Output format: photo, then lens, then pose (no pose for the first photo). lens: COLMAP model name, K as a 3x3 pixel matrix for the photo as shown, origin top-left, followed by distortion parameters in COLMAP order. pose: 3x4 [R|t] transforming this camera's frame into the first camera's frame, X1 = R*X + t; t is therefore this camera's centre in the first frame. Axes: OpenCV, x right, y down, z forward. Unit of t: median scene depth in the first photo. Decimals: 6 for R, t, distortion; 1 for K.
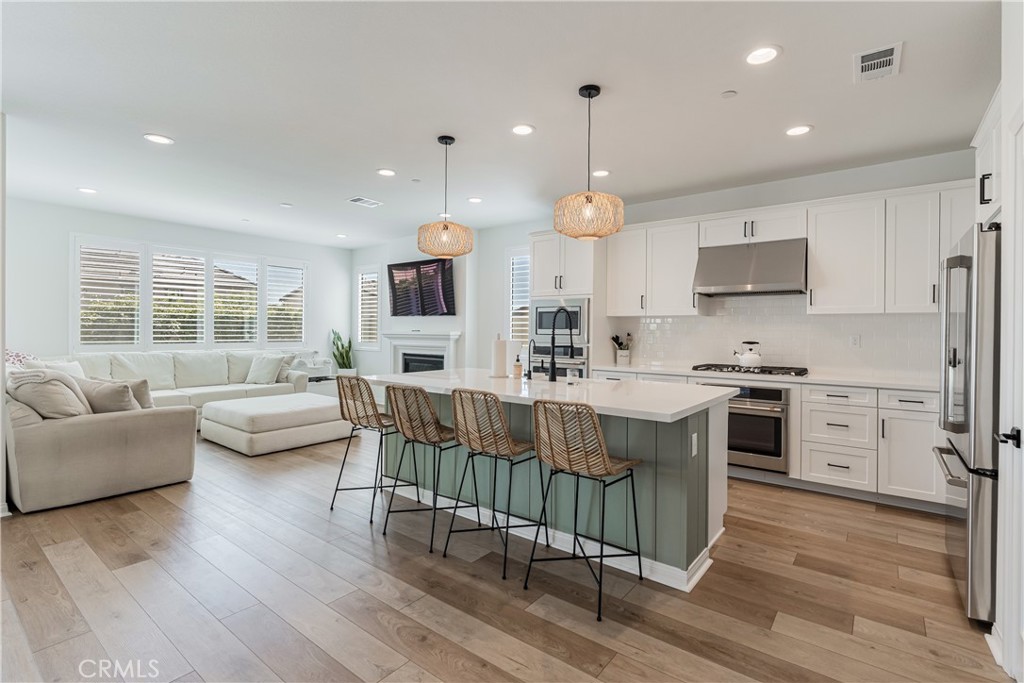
lens RADIAL K [[475.1, 0, 515.0], [0, 475.1, 336.2], [0, 0, 1]] dist [-0.009952, 0.004847]
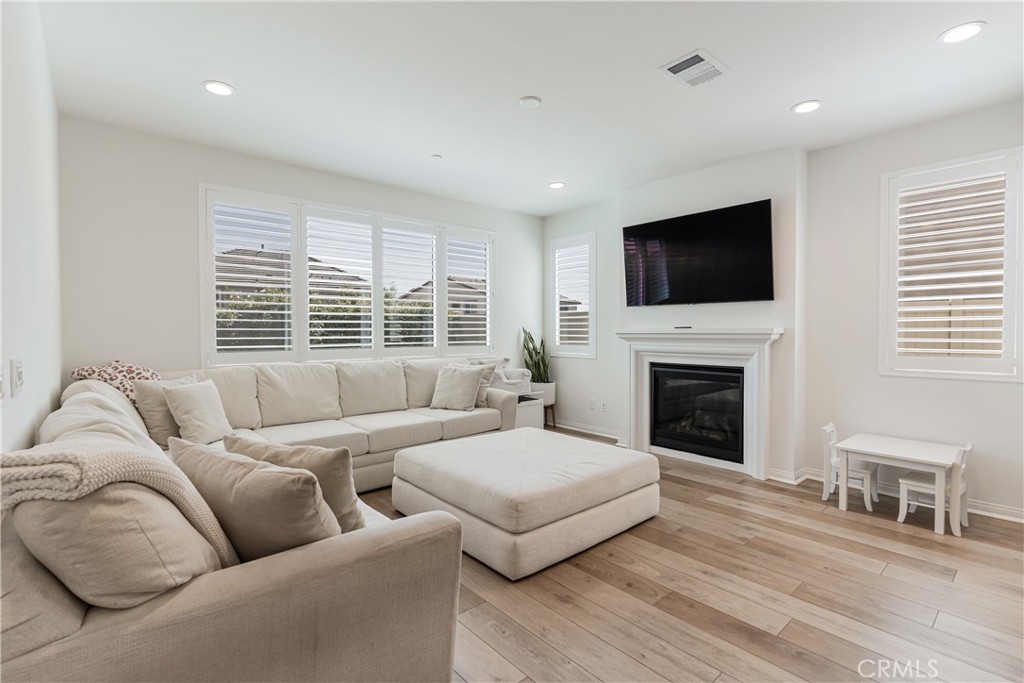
lens RADIAL K [[475.1, 0, 514.4], [0, 475.1, 345.2], [0, 0, 1]] dist [-0.009952, 0.004847]
pose [[0.980853, -0.003239, -0.194721, -0.390176], [0.006676, 0.999833, 0.016999, 0.000002], [0.194634, -0.017974, 0.980711, 0.442425]]
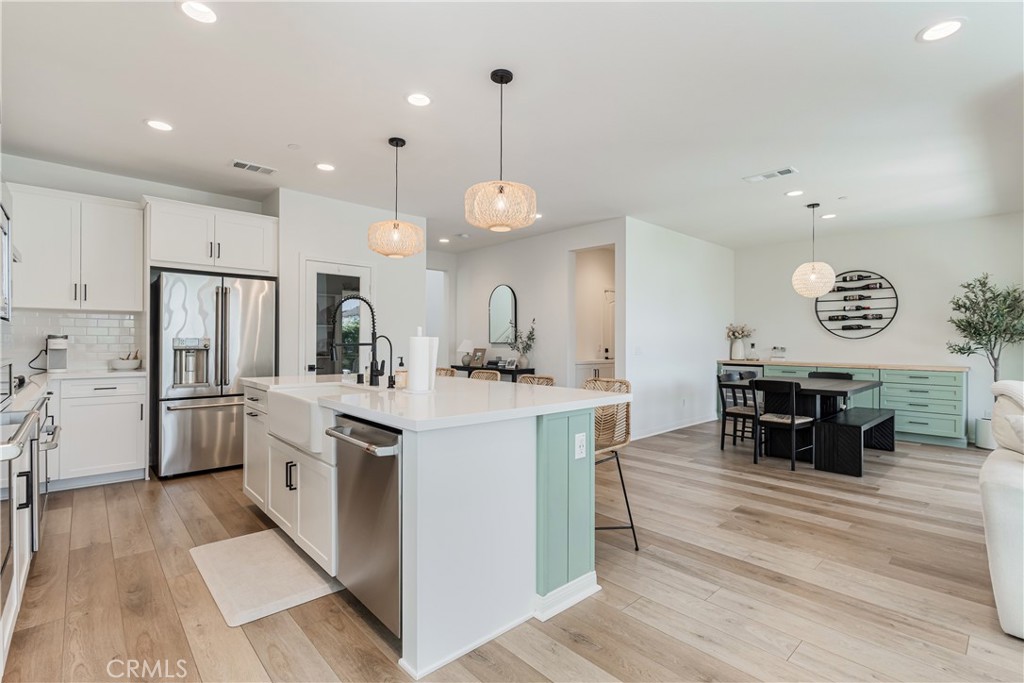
lens RADIAL K [[475.1, 0, 515.7], [0, 475.1, 343.9], [0, 0, 1]] dist [-0.009952, 0.004847]
pose [[-0.986884, -0.005265, 0.161348, -0.187925], [-0.002707, 0.999867, 0.016067, -0.000655], [-0.161411, 0.015419, -0.986767, 1.107207]]
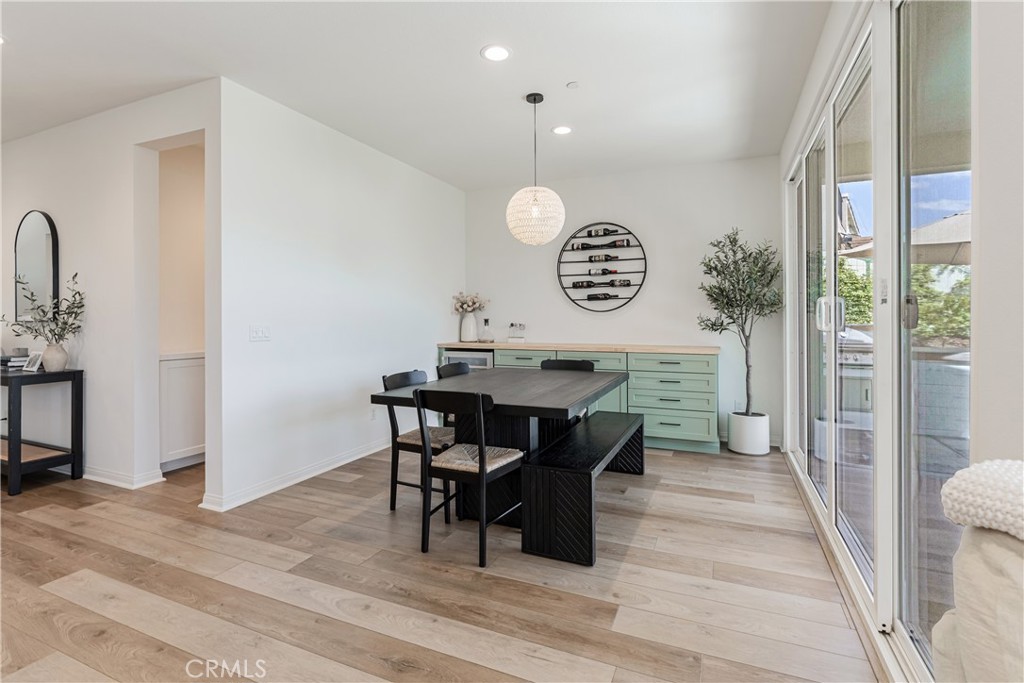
lens RADIAL K [[475.1, 0, 516.5], [0, 475.1, 317.8], [0, 0, 1]] dist [-0.009952, 0.004847]
pose [[-0.969703, 0.000914, -0.244285, -0.442300], [-0.001247, 0.999961, 0.008692, 0.006241], [0.244284, 0.008733, -0.969664, 0.664837]]
